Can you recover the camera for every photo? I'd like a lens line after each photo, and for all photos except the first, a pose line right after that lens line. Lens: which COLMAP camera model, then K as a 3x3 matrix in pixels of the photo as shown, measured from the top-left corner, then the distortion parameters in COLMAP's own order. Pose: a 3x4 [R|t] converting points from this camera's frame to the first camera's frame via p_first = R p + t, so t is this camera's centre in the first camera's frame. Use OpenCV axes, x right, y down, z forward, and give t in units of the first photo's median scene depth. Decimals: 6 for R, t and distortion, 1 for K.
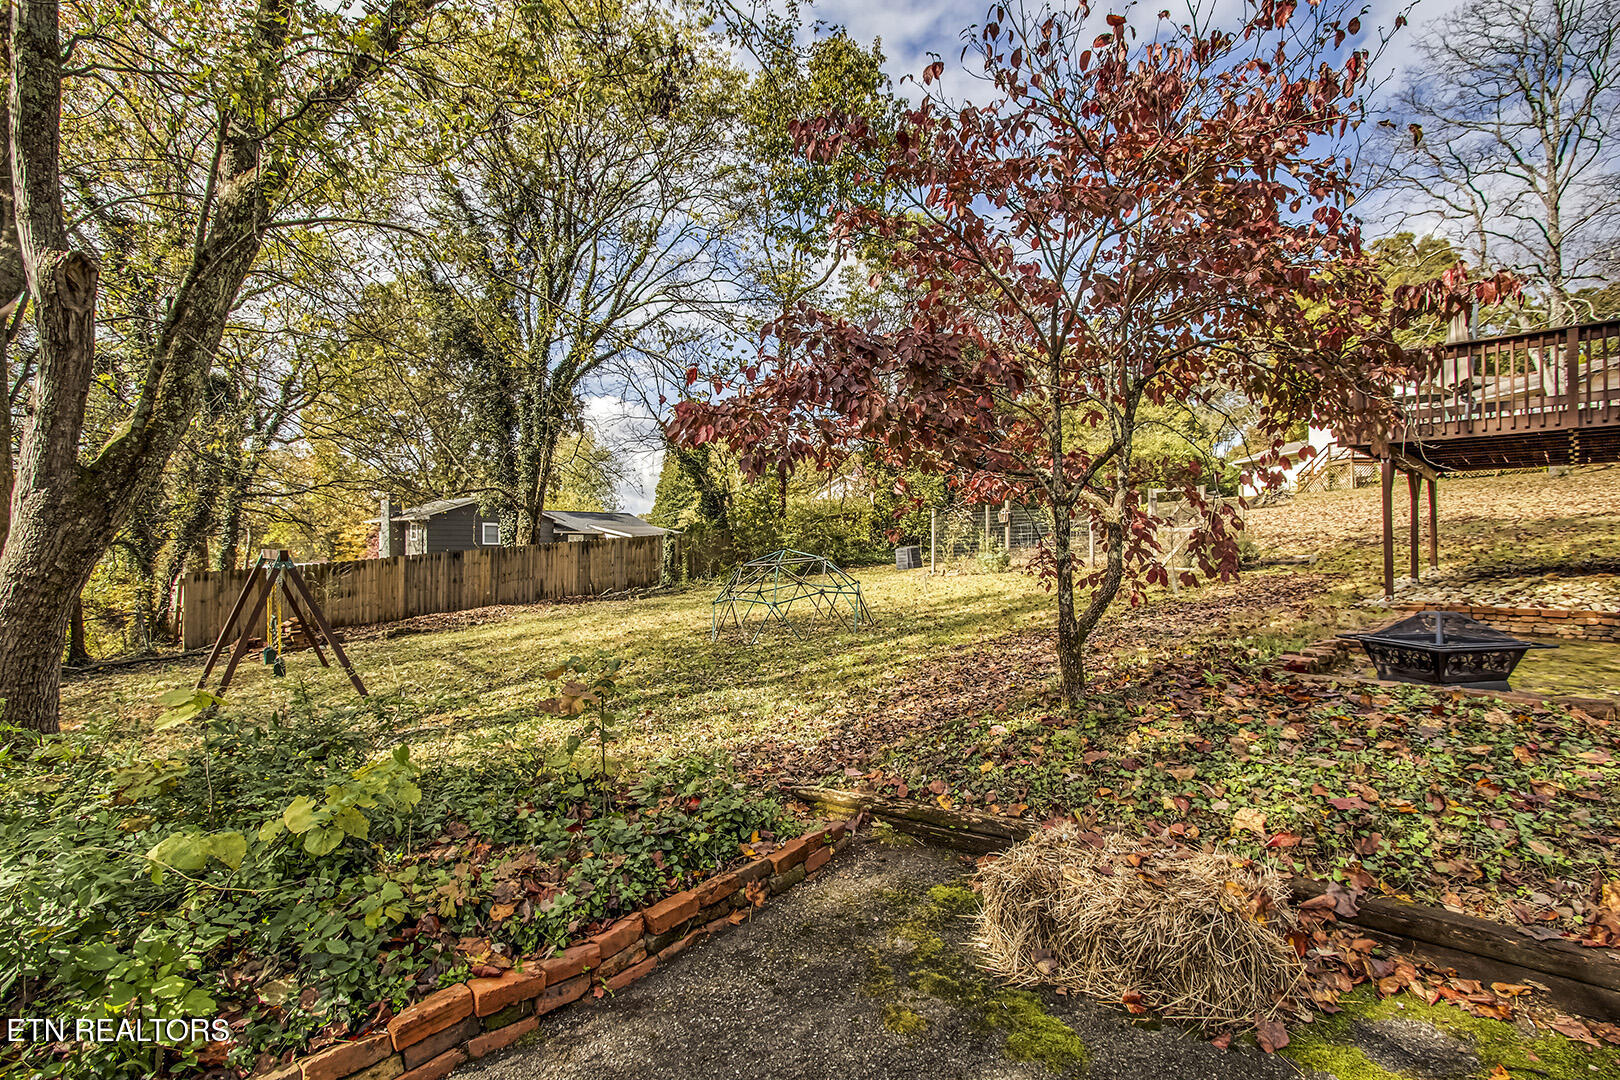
lens RADIAL K [[755.8, 0, 807.0], [0, 755.8, 537.1], [0, 0, 1]] dist [-0.006017, 0.000007]
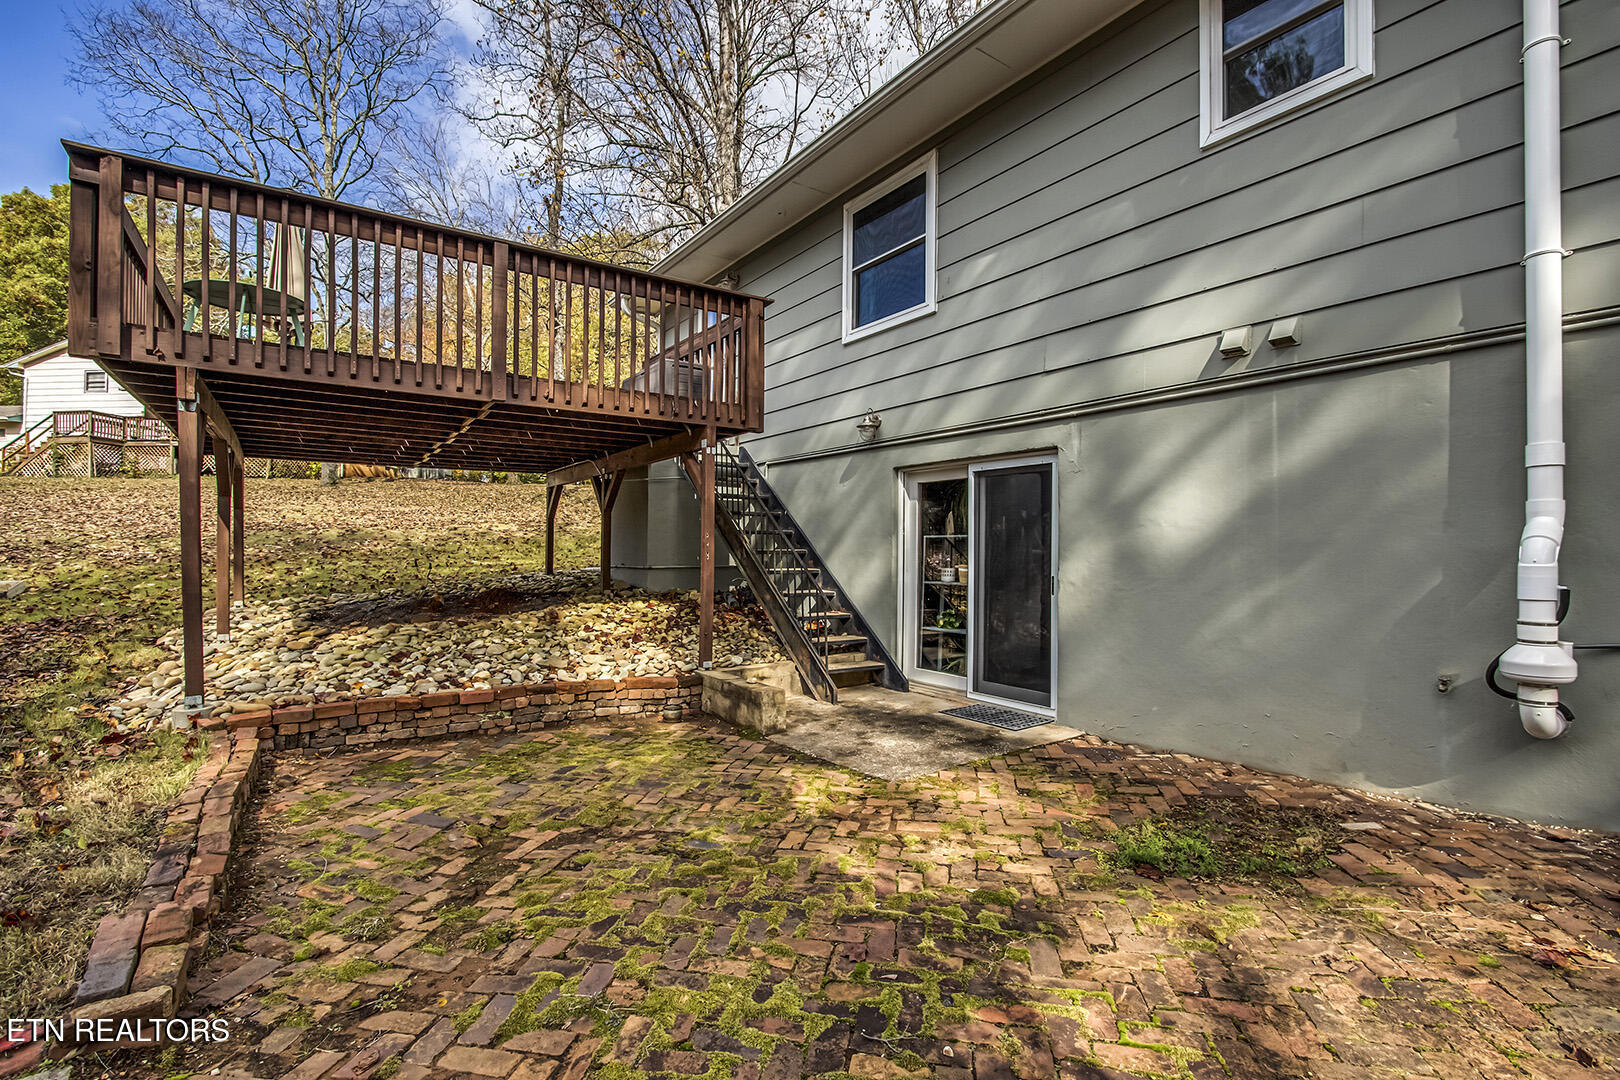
lens RADIAL K [[755.8, 0, 808.6], [0, 755.8, 541.0], [0, 0, 1]] dist [-0.006017, 0.000007]
pose [[0.175633, 0.013293, 0.984366, 0.360908], [-0.016785, 0.999804, -0.010507, -0.018416], [-0.984313, -0.014678, 0.175821, 0.517108]]
